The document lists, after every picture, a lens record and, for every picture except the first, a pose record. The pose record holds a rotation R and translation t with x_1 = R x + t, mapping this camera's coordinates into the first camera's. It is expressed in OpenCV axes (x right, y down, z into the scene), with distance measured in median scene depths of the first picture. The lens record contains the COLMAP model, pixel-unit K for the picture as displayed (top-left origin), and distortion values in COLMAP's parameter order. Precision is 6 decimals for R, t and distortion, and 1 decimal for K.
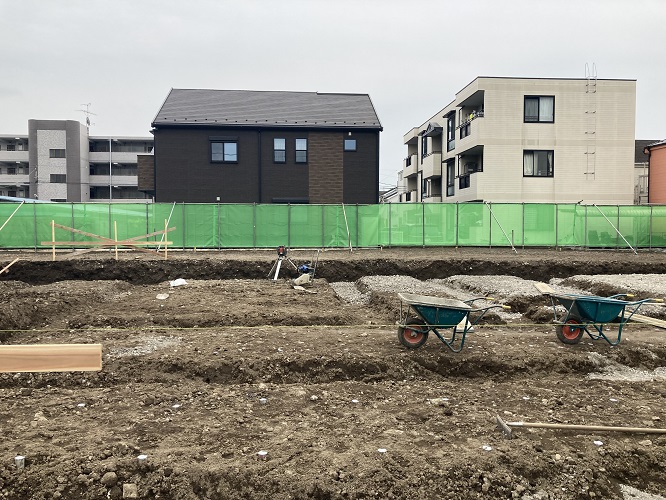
lens RADIAL K [[540.1, 0, 333.0], [0, 540.1, 250.0], [0, 0, 1]] dist [0.004372, 0.003239]
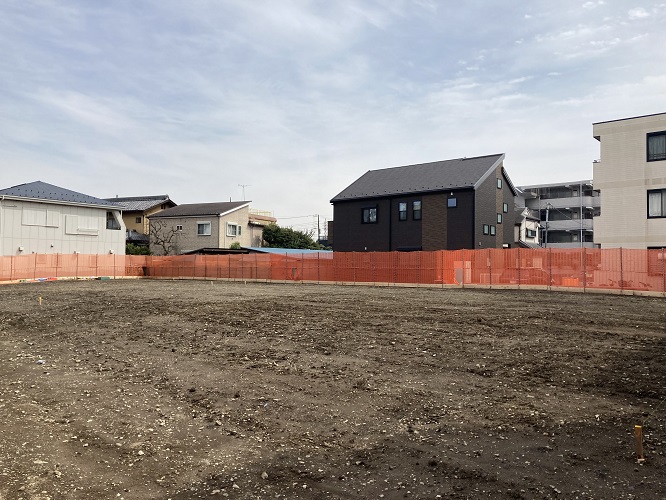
lens RADIAL K [[540.1, 0, 333.0], [0, 540.1, 250.0], [0, 0, 1]] dist [0.004372, 0.003239]
pose [[0.708093, -0.023610, -0.705724, 0.627698], [-0.051876, 0.995001, -0.085338, 0.028308], [0.704211, 0.097037, 0.703328, -0.040984]]
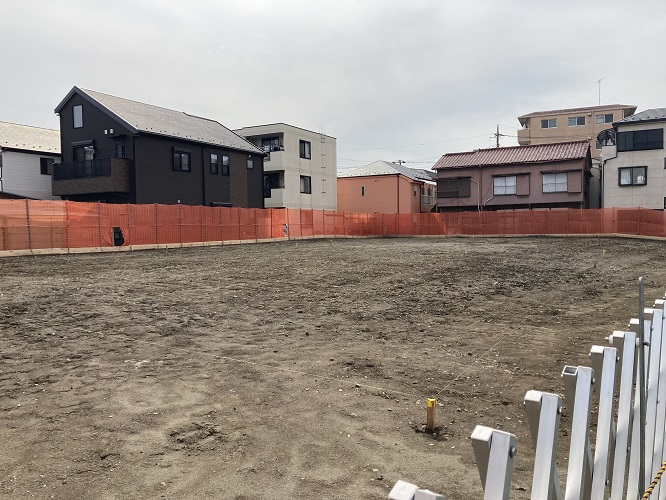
lens RADIAL K [[540.1, 0, 333.0], [0, 540.1, 250.0], [0, 0, 1]] dist [0.004372, 0.003239]
pose [[0.562494, -0.041734, 0.825748, -0.861460], [0.048124, 0.998685, 0.017693, 0.003550], [-0.825400, 0.029786, 0.563762, 0.070800]]
